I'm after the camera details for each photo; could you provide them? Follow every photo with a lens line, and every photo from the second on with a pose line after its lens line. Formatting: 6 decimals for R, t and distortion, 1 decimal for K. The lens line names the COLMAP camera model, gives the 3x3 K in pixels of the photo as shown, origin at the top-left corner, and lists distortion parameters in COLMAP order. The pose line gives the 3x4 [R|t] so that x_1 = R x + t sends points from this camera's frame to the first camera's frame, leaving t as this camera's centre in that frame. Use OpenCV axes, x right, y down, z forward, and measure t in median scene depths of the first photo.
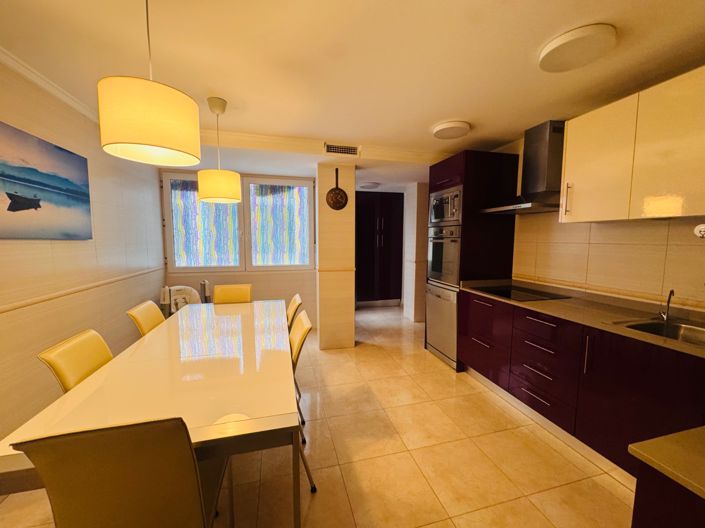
lens RADIAL K [[282.4, 0, 352.1], [0, 282.4, 264.4], [0, 0, 1]] dist [0.000110, -0.000394]
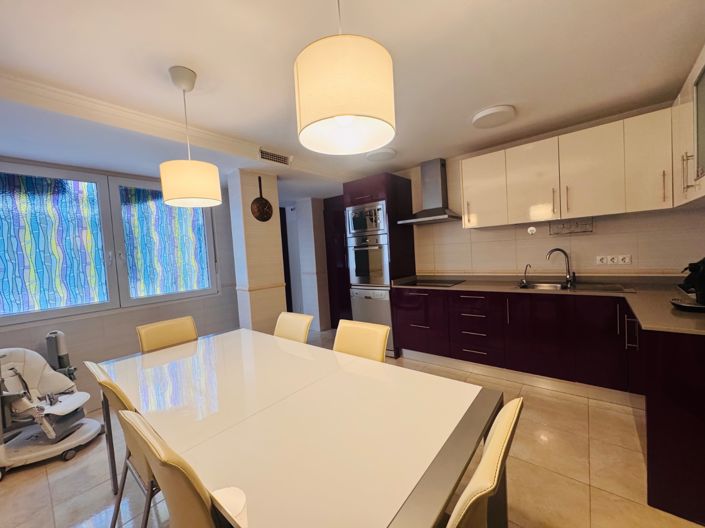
lens RADIAL K [[282.4, 0, 352.1], [0, 282.4, 264.4], [0, 0, 1]] dist [0.000110, -0.000394]
pose [[0.810591, -0.080821, 0.580009, -0.397106], [0.117499, 0.992736, -0.025878, 0.002677], [-0.573705, 0.089127, 0.814199, 0.113642]]
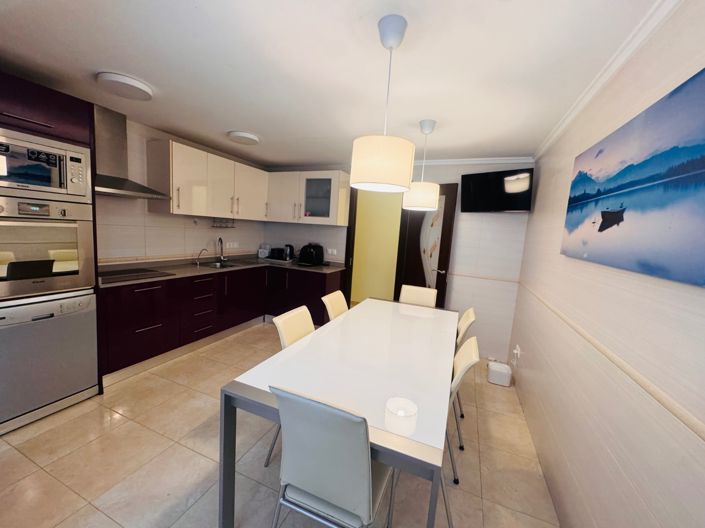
lens RADIAL K [[282.4, 0, 352.1], [0, 282.4, 264.4], [0, 0, 1]] dist [0.000110, -0.000394]
pose [[-0.799455, -0.128317, 0.586862, -0.565782], [-0.014881, 0.980851, 0.194191, -0.125555], [-0.600542, 0.146514, -0.786055, 1.092450]]
